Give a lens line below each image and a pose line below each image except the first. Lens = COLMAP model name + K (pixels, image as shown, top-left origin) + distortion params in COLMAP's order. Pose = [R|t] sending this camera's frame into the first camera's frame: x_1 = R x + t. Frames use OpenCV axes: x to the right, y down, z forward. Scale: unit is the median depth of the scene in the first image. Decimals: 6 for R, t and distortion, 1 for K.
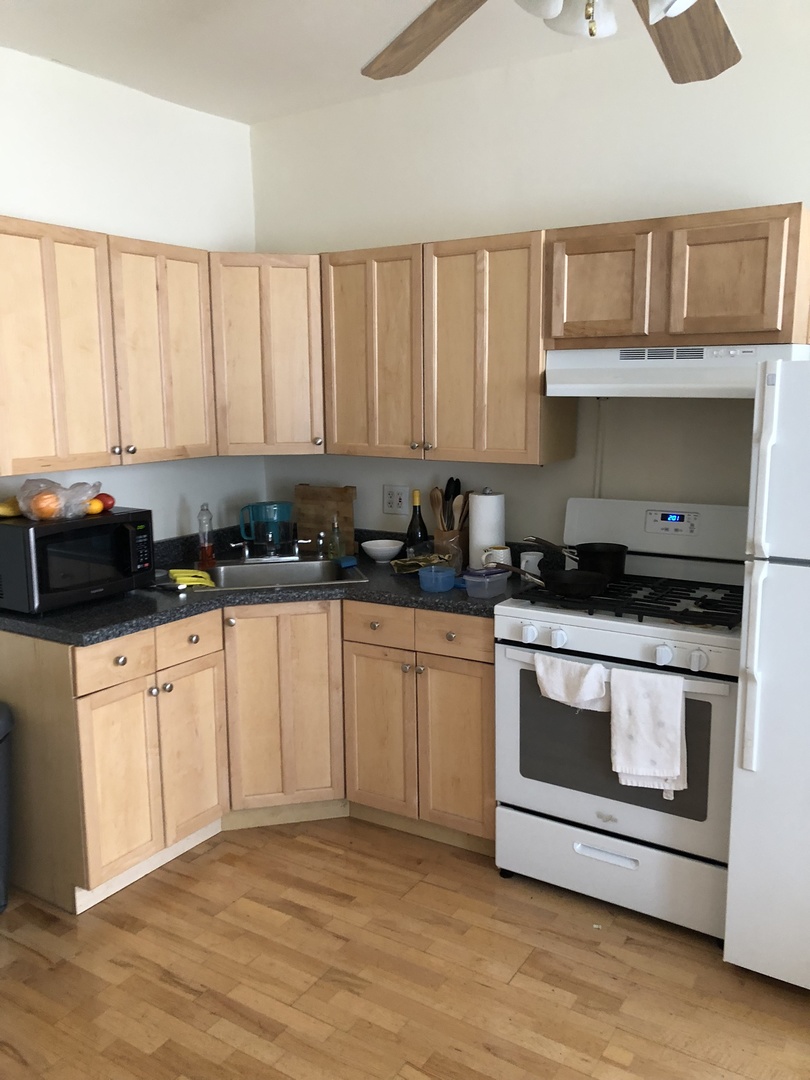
lens RADIAL K [[881.8, 0, 405.0], [0, 881.8, 540.0], [0, 0, 1]] dist [-0.000767, -0.032472]
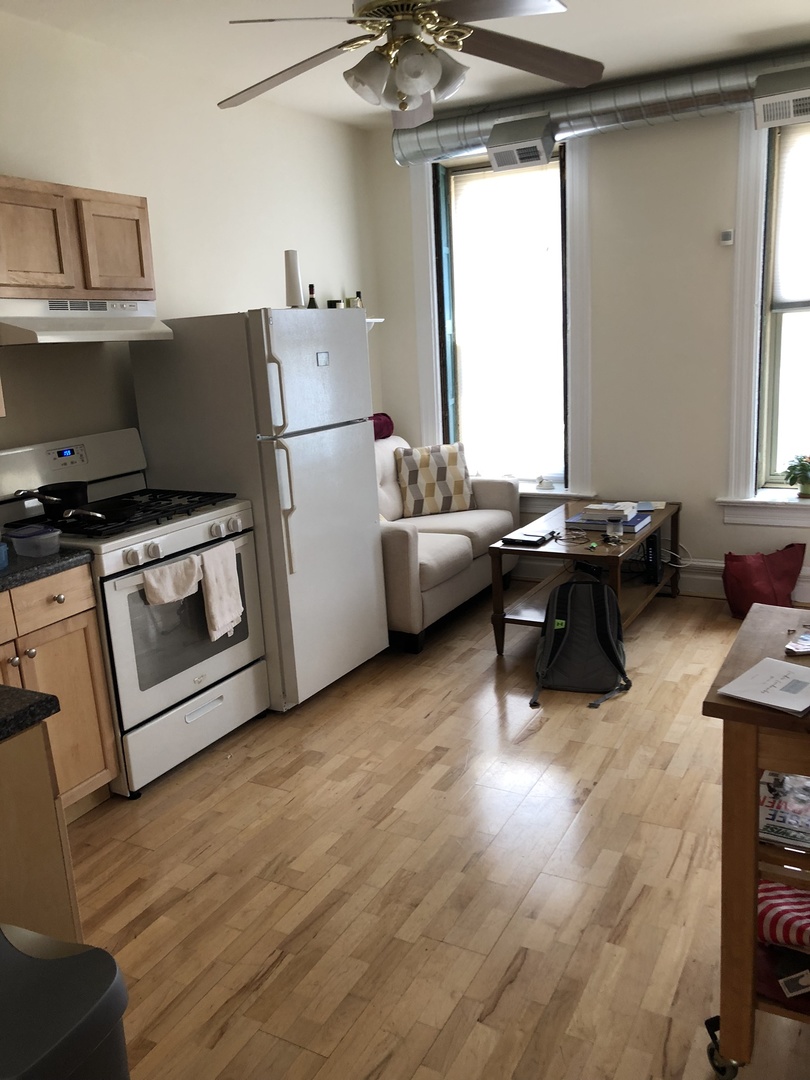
lens RADIAL K [[881.8, 0, 405.0], [0, 881.8, 540.0], [0, 0, 1]] dist [-0.000767, -0.032472]
pose [[-0.075726, -0.219253, 0.972725, -0.967995], [0.218593, 0.948146, 0.230730, -0.096205], [-0.972873, 0.230104, -0.023872, 0.705042]]
